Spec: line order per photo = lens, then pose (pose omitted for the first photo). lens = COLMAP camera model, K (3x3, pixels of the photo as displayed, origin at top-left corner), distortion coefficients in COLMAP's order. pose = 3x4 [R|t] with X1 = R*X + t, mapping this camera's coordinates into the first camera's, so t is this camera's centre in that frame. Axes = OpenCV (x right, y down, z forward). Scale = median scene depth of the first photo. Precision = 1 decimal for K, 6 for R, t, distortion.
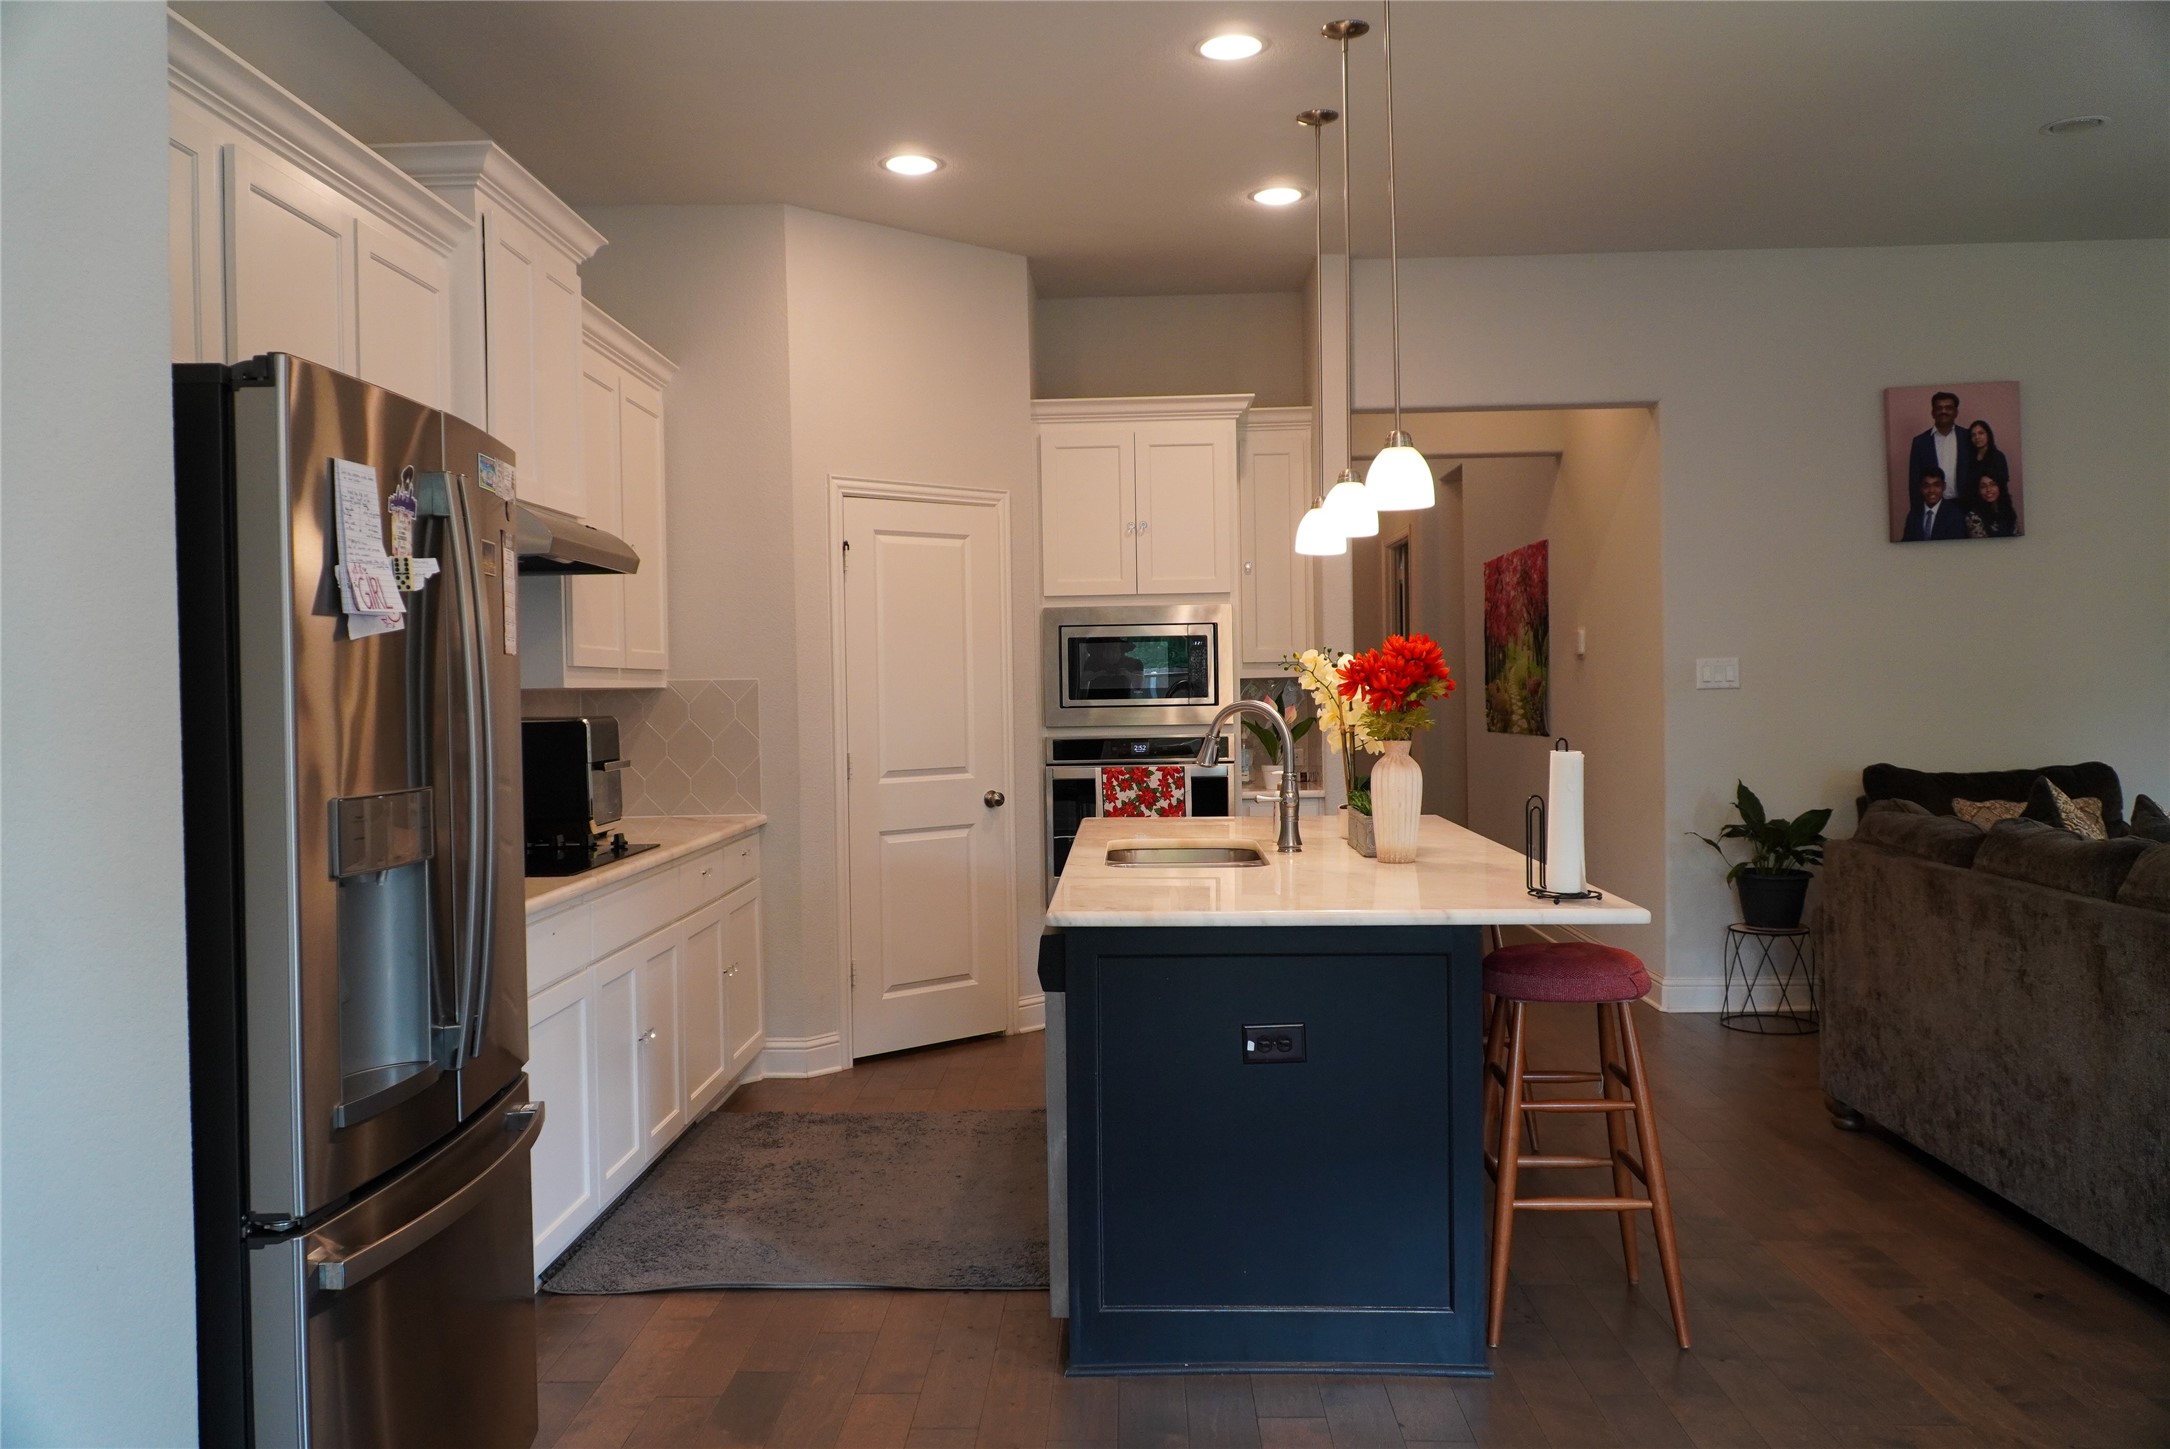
lens RADIAL K [[1724.1, 0, 1075.4], [0, 1724.1, 716.6], [0, 0, 1]] dist [0.003760, -0.003740]
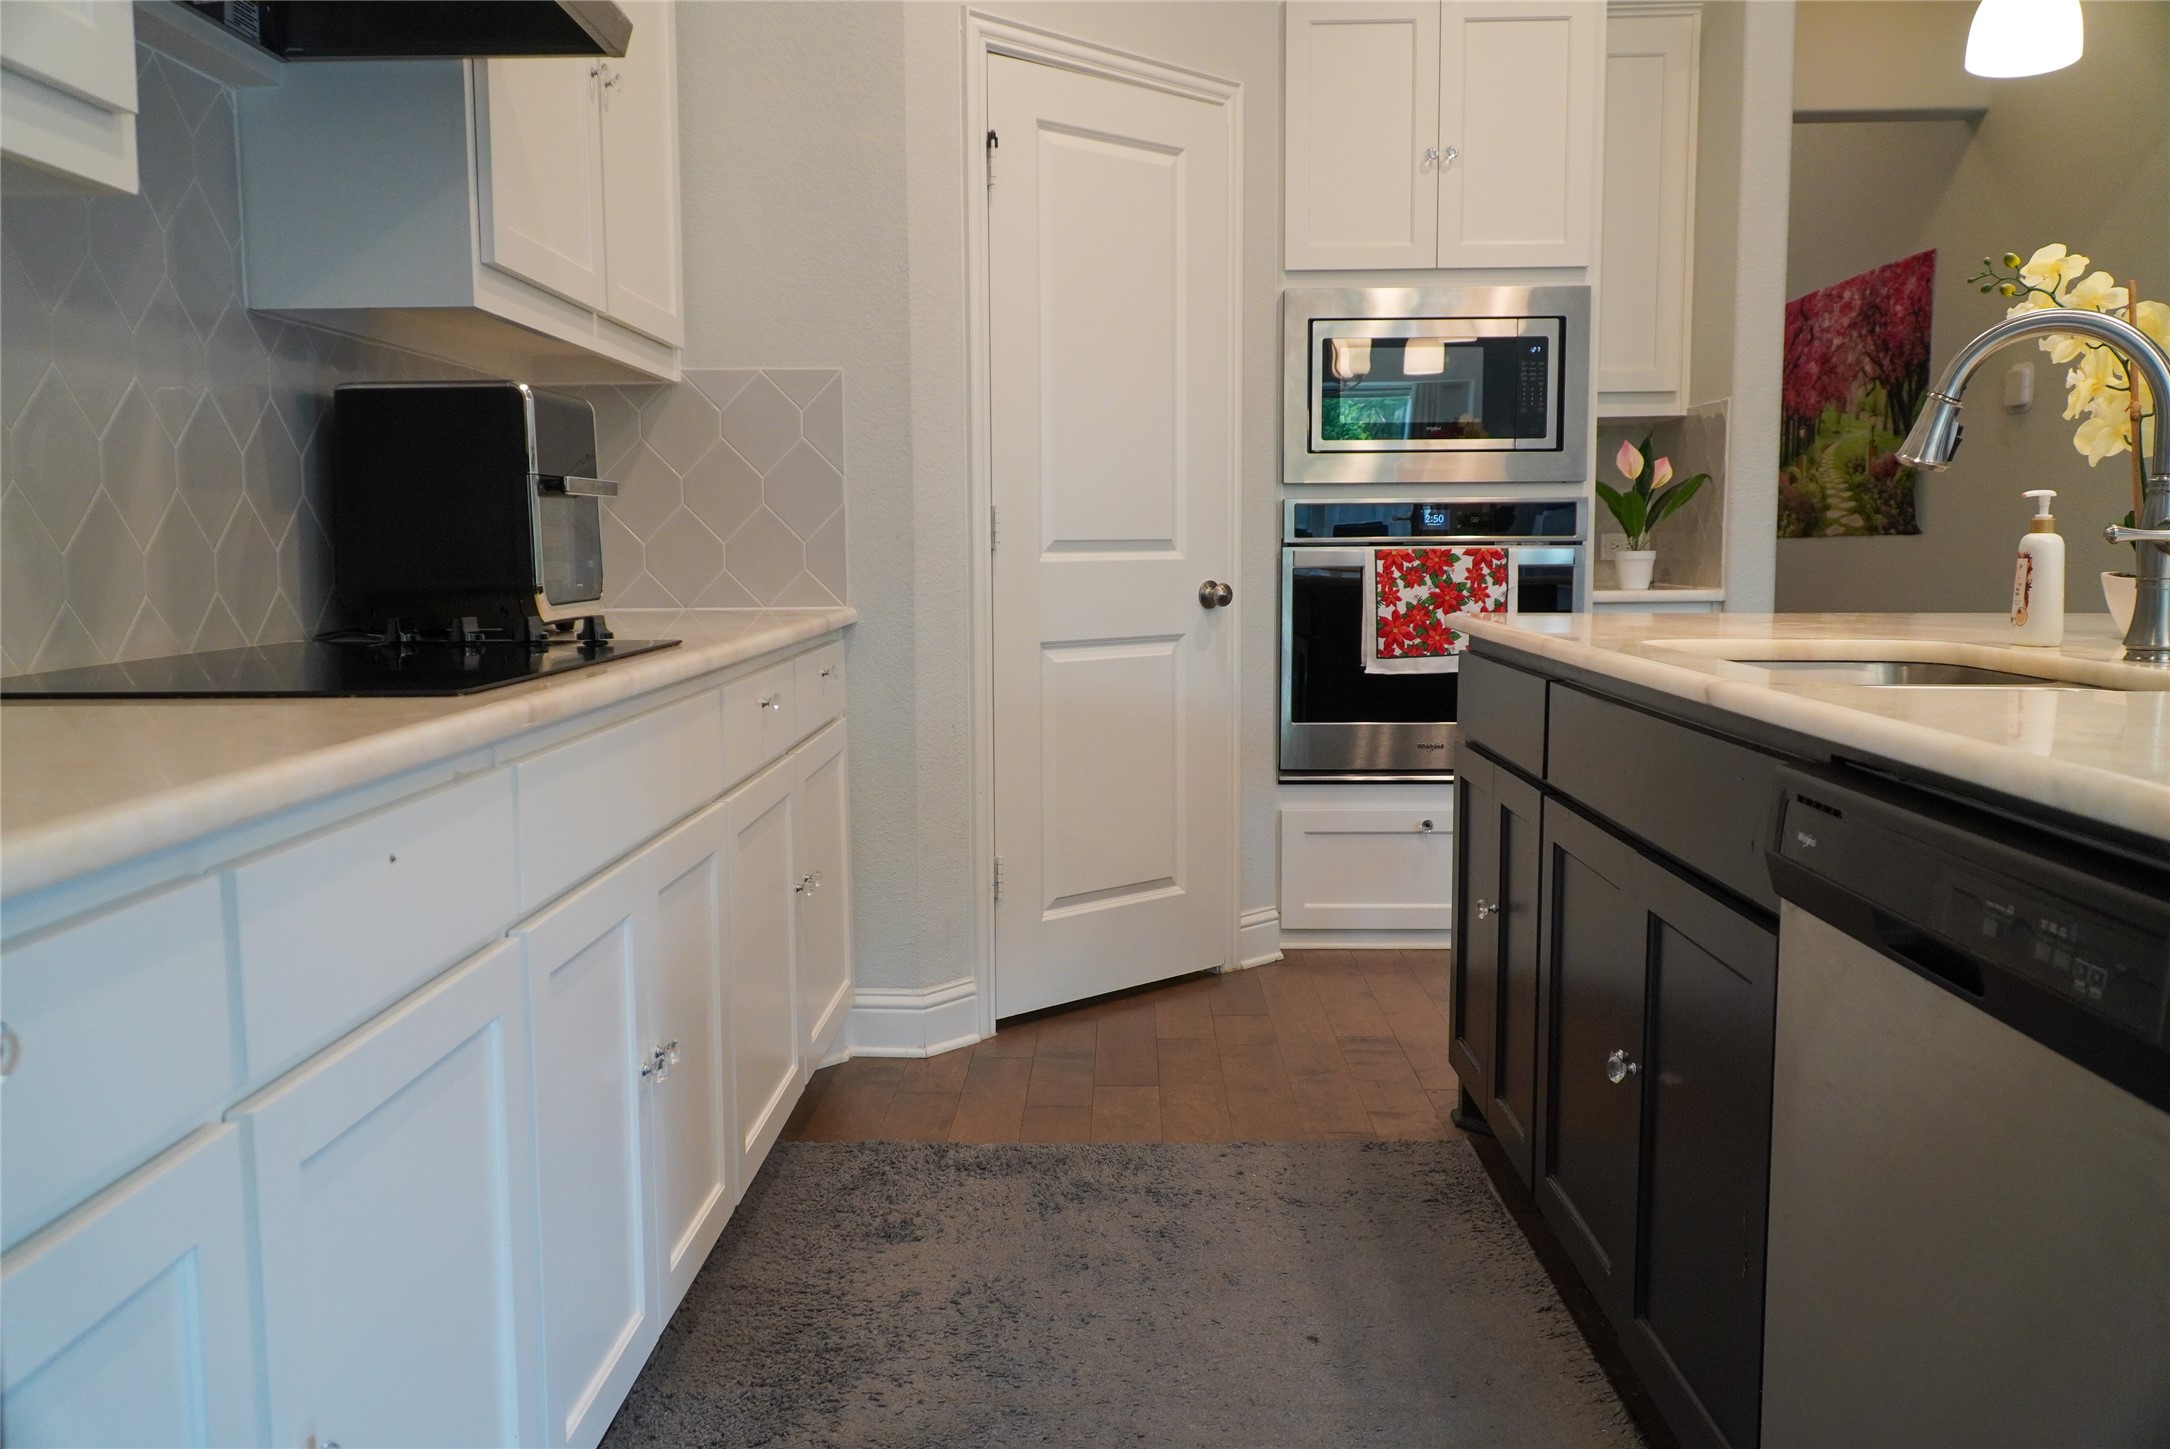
lens RADIAL K [[1724.1, 0, 1075.4], [0, 1724.1, 716.6], [0, 0, 1]] dist [0.003760, -0.003740]
pose [[0.999927, 0.011049, 0.004875, -0.106060], [-0.011426, 0.996273, 0.085492, 0.042045], [-0.003913, -0.085542, 0.996327, 0.414192]]
